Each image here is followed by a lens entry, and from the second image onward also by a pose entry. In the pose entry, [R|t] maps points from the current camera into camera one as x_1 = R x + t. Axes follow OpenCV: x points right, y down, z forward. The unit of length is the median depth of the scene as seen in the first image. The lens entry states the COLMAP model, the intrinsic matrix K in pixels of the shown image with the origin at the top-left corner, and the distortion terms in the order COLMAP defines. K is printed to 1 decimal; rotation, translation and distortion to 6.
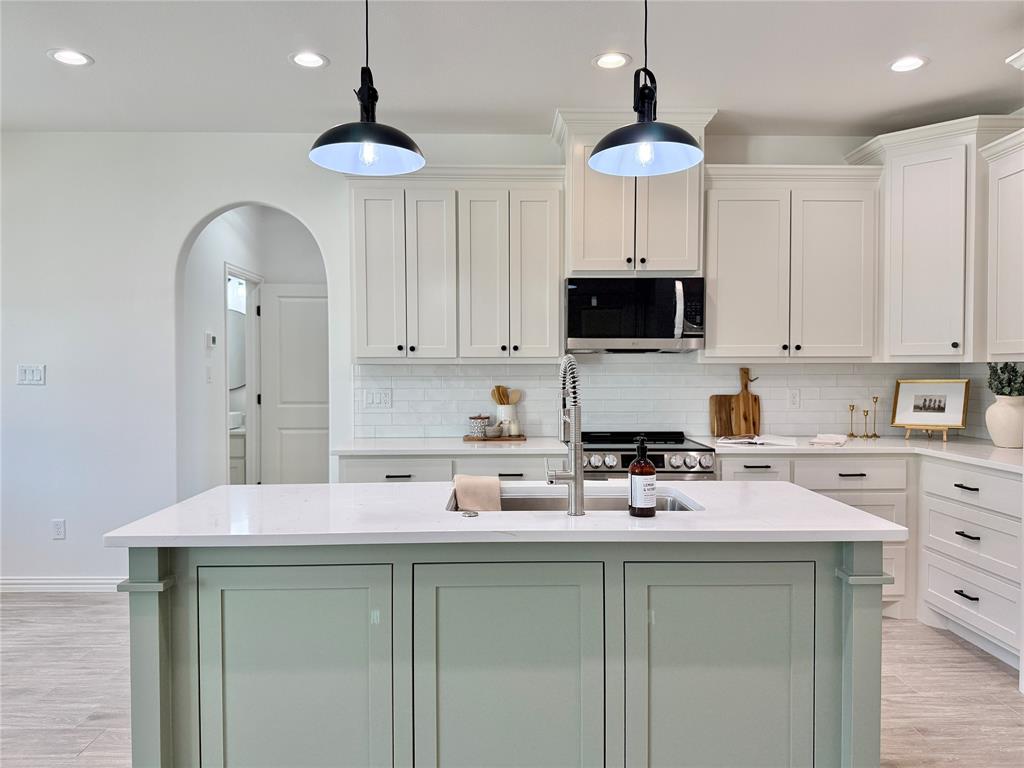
lens RADIAL K [[715.5, 0, 512.0], [0, 715.5, 384.0], [0, 0, 1]] dist [0.079856, -0.102824]
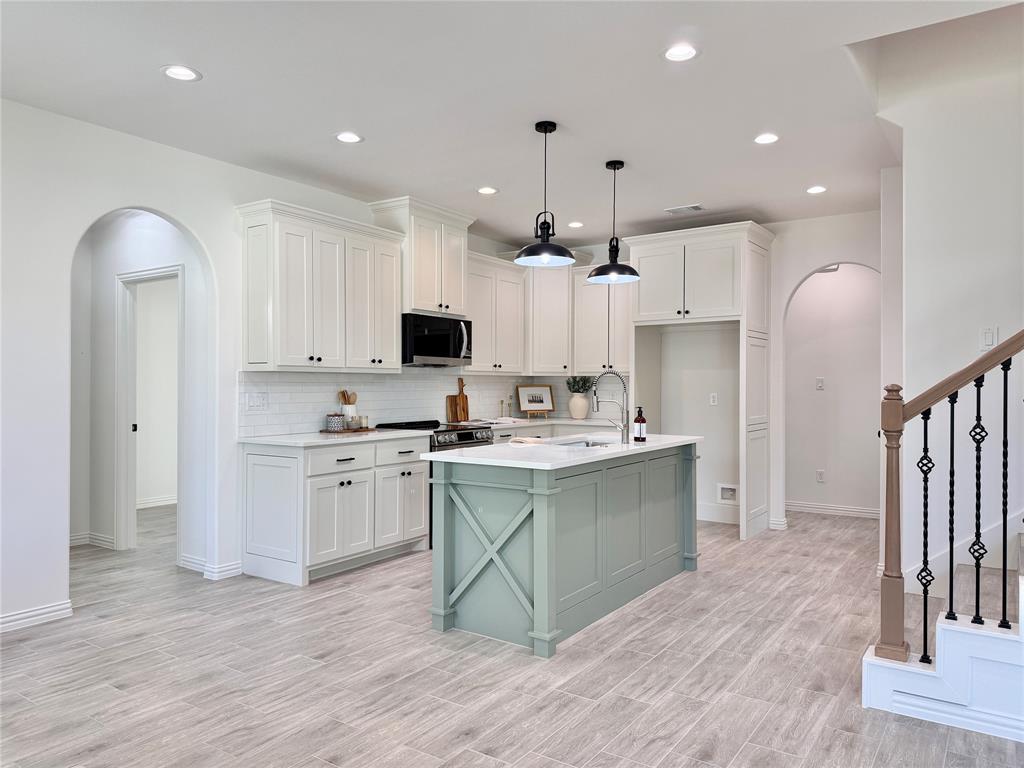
lens RADIAL K [[715.5, 0, 512.0], [0, 715.5, 384.0], [0, 0, 1]] dist [0.079856, -0.102824]
pose [[0.579086, 0.002643, 0.815262, -0.951015], [0.012001, 0.999859, -0.011766, 0.011378], [-0.815178, 0.016597, 0.578972, 0.012055]]
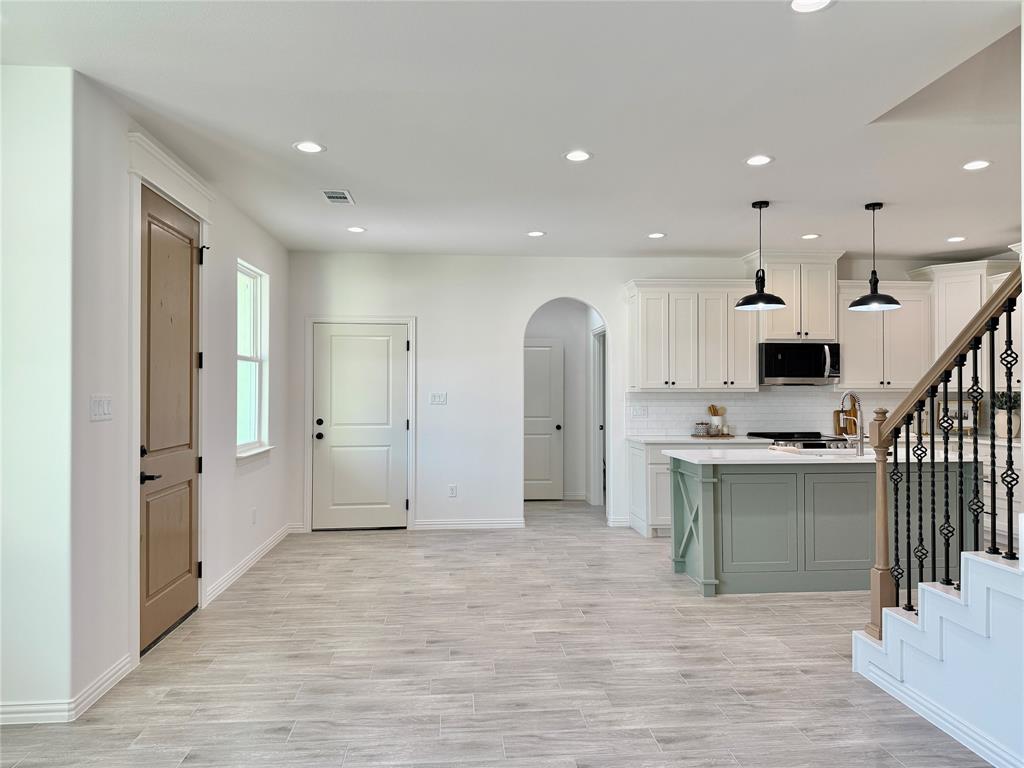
lens RADIAL K [[697.2, 0, 512.0], [0, 697.2, 384.0], [0, 0, 1]] dist [0.099968, -0.152324]
pose [[0.998327, 0.001389, 0.057804, -0.624521], [0.000842, 0.999256, -0.038551, 0.017661], [-0.057815, 0.038535, 0.997583, -0.669585]]
